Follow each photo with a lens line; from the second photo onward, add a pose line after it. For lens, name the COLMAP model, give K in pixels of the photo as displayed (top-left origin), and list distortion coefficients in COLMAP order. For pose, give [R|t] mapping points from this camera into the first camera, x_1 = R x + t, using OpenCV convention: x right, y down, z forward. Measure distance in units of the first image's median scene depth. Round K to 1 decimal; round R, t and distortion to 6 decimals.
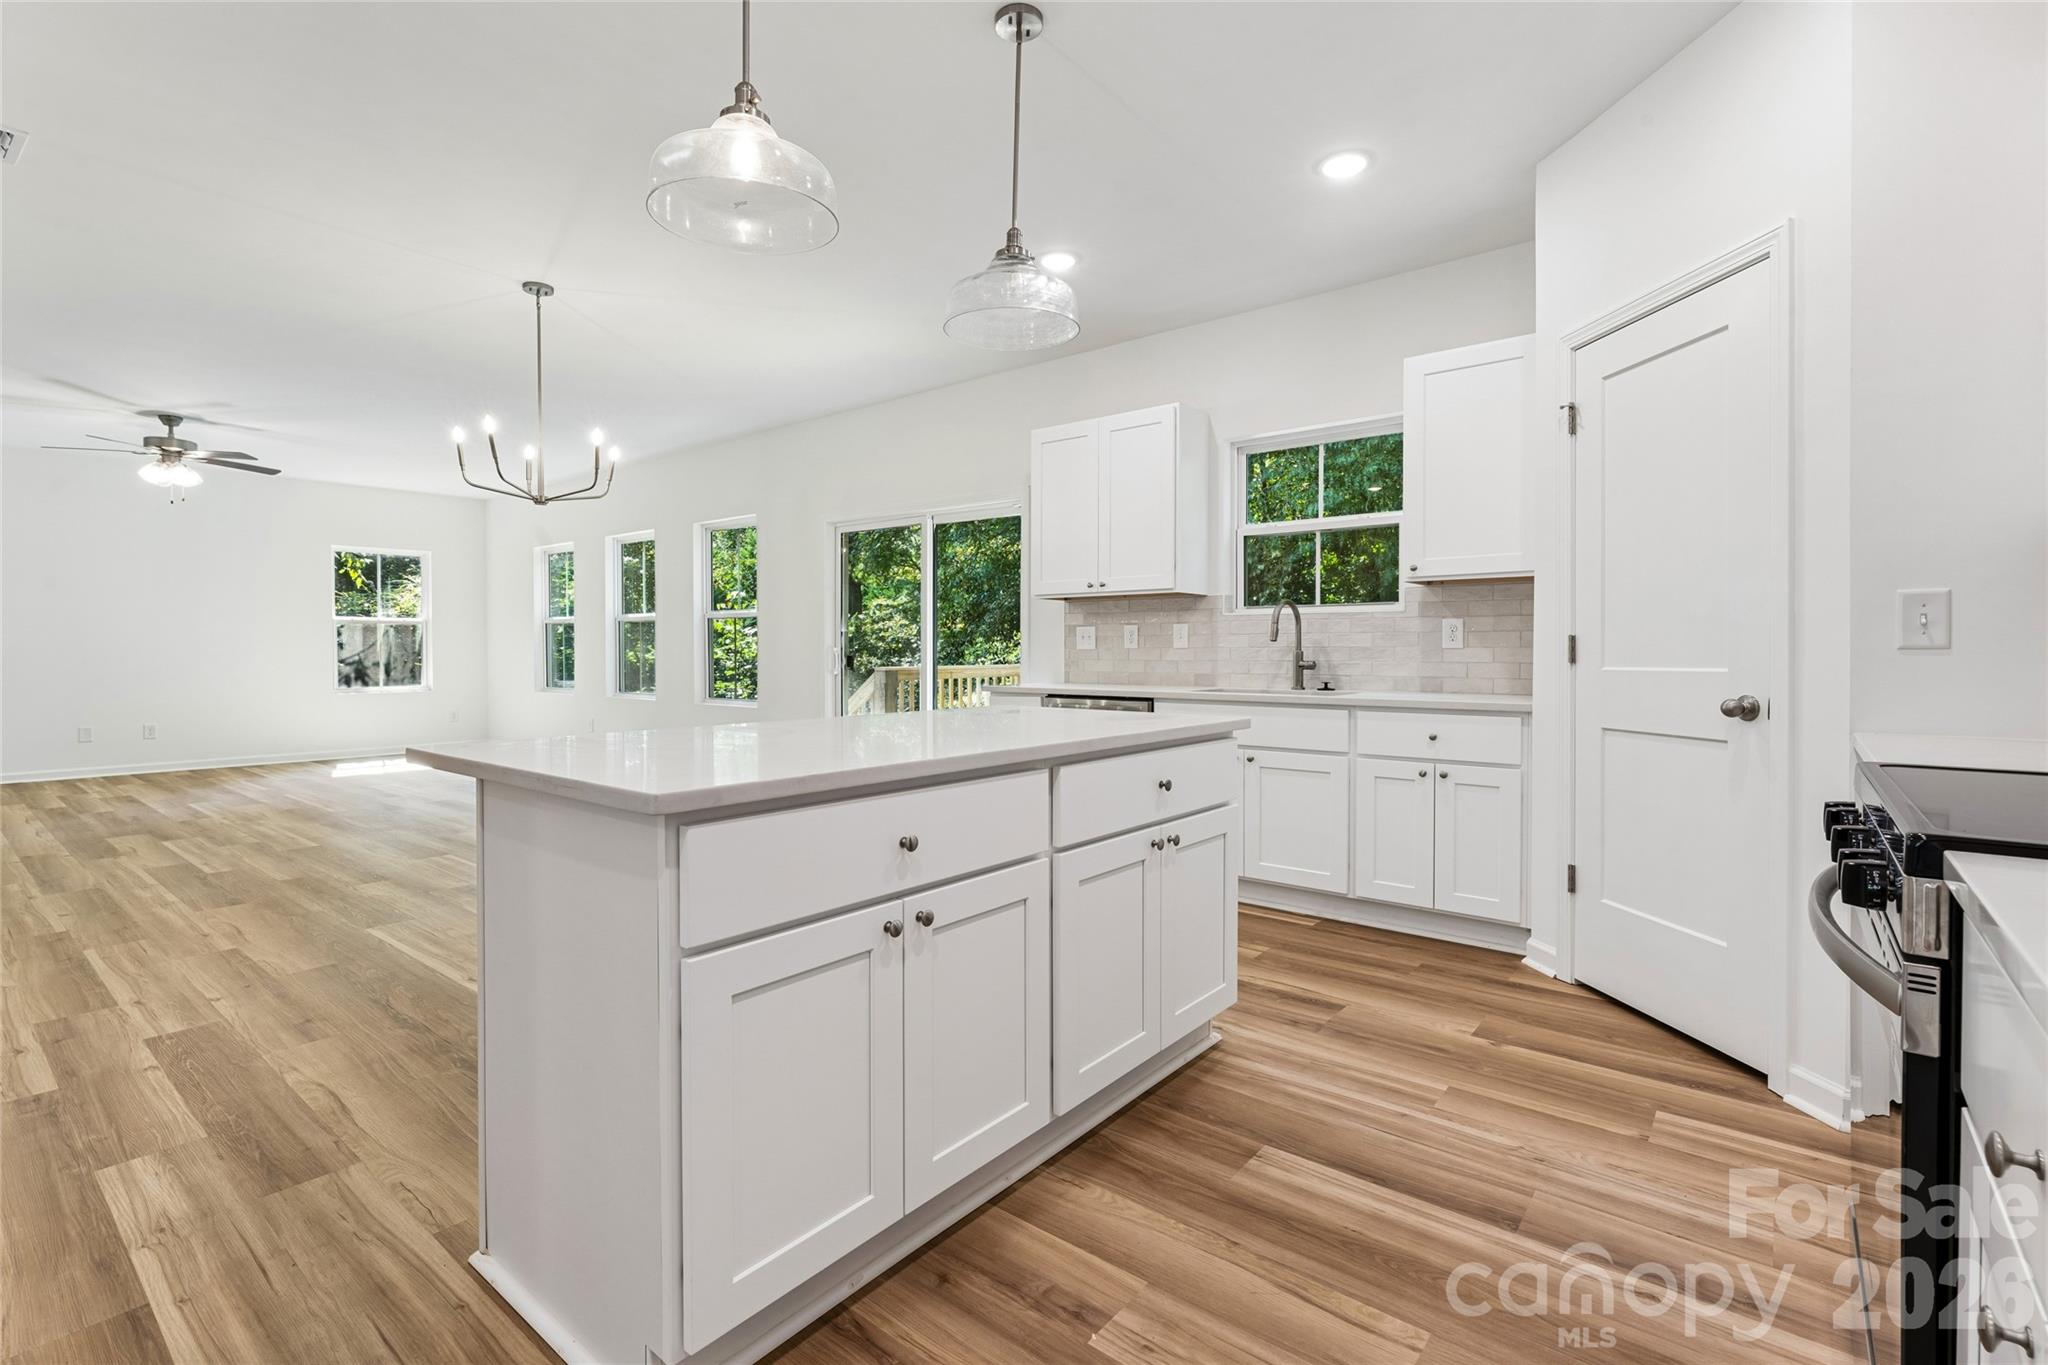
lens RADIAL K [[931.7, 0, 1025.7], [0, 931.7, 664.0], [0, 0, 1]] dist [0.002823, 0.000202]
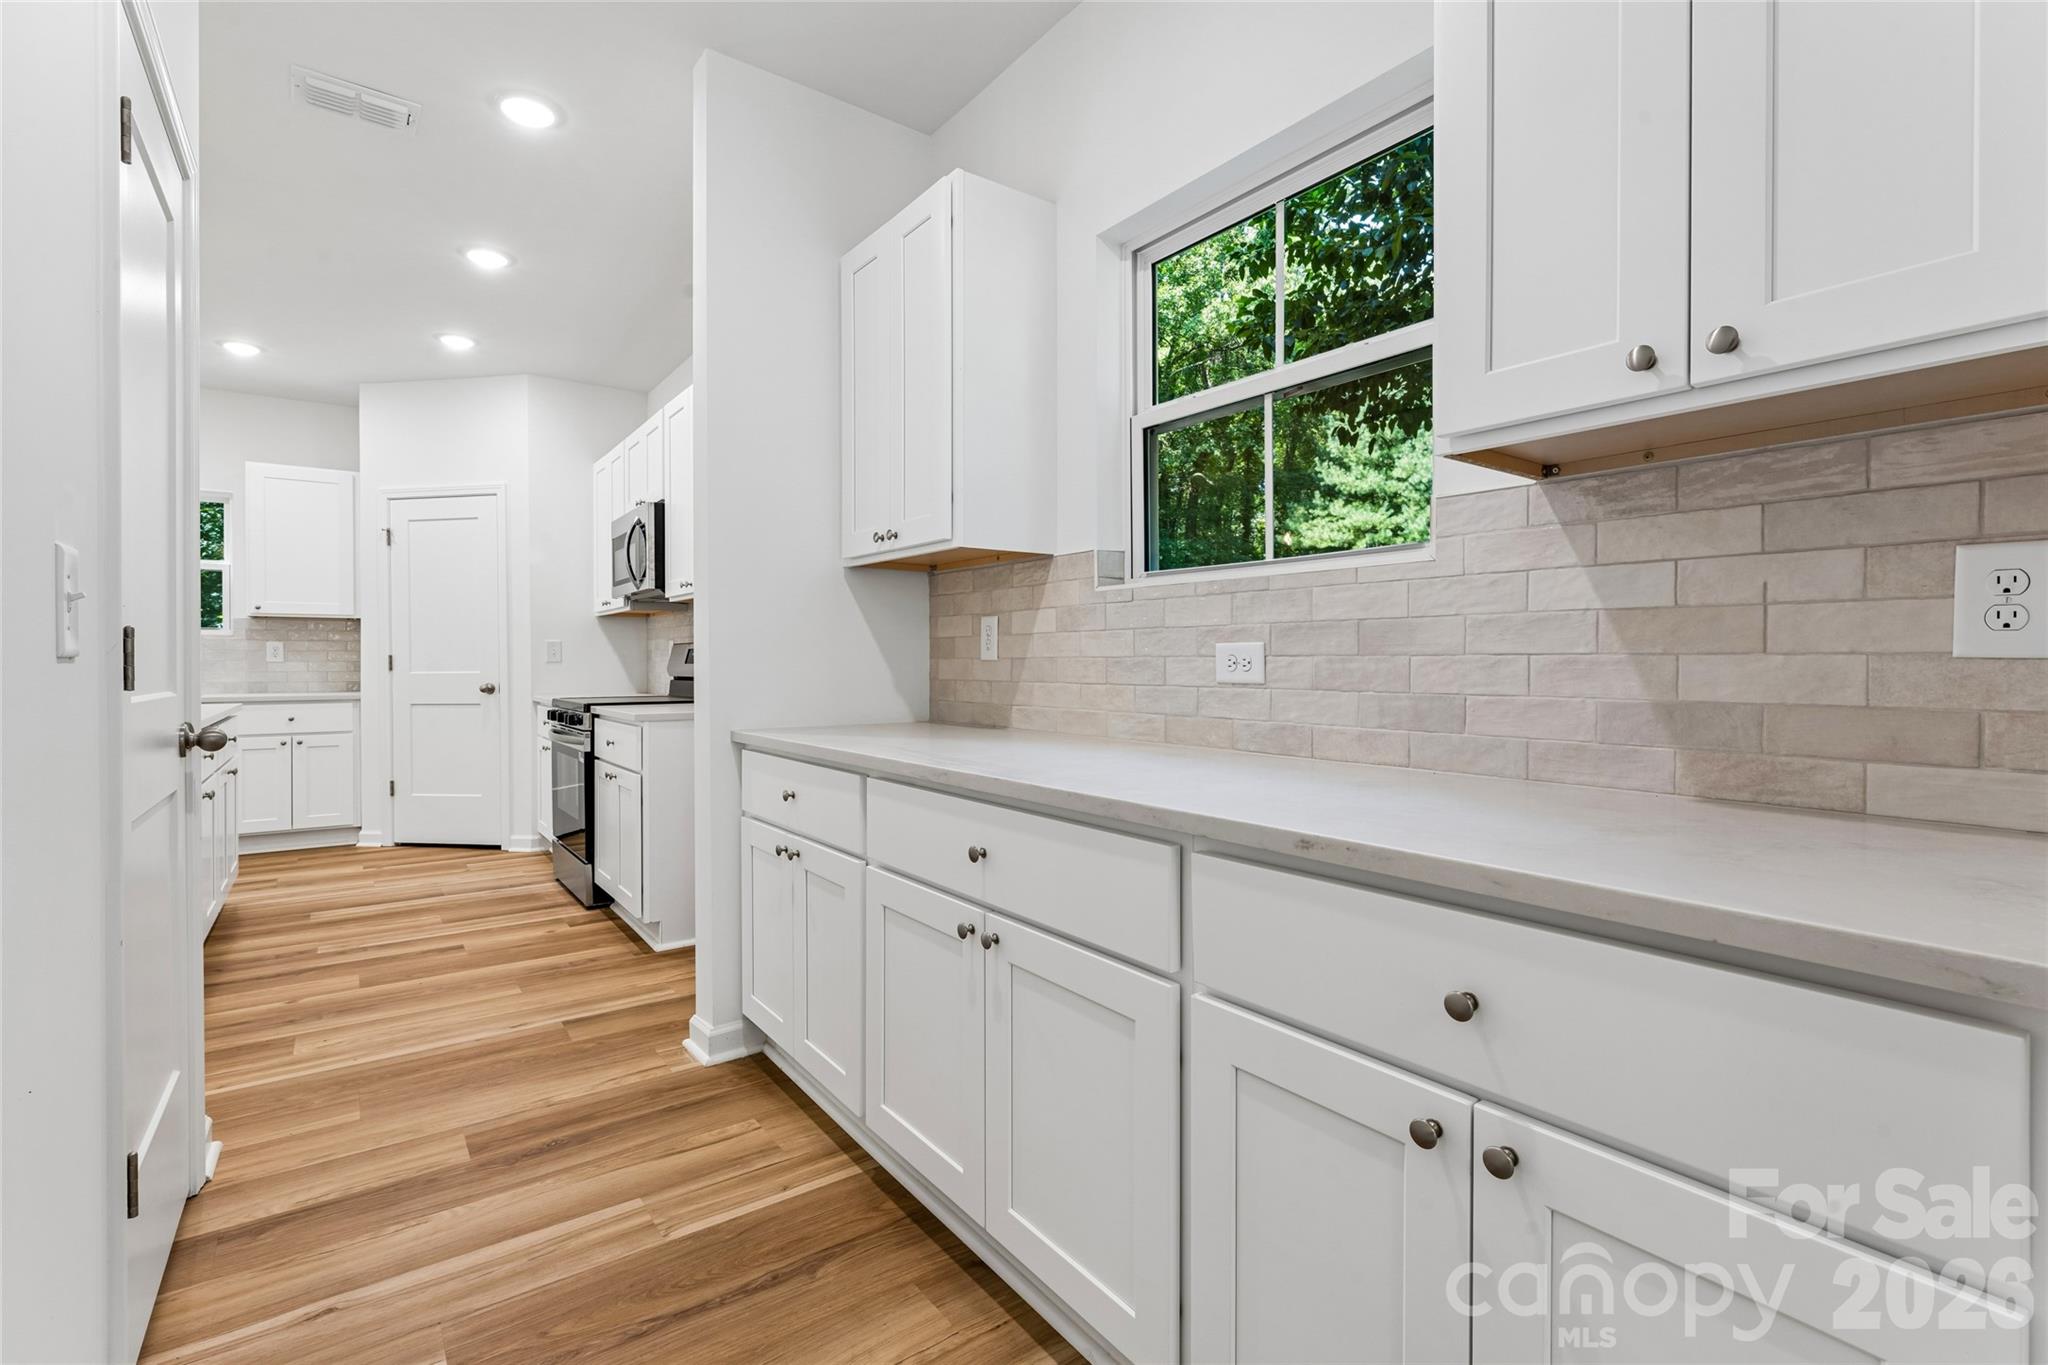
lens RADIAL K [[931.7, 0, 1024.3], [0, 931.7, 672.7], [0, 0, 1]] dist [0.002823, 0.000202]
pose [[0.250549, -0.007558, 0.968075, -0.816078], [0.014590, 0.999885, 0.004030, 0.013657], [-0.967994, 0.013115, 0.250630, -0.617853]]
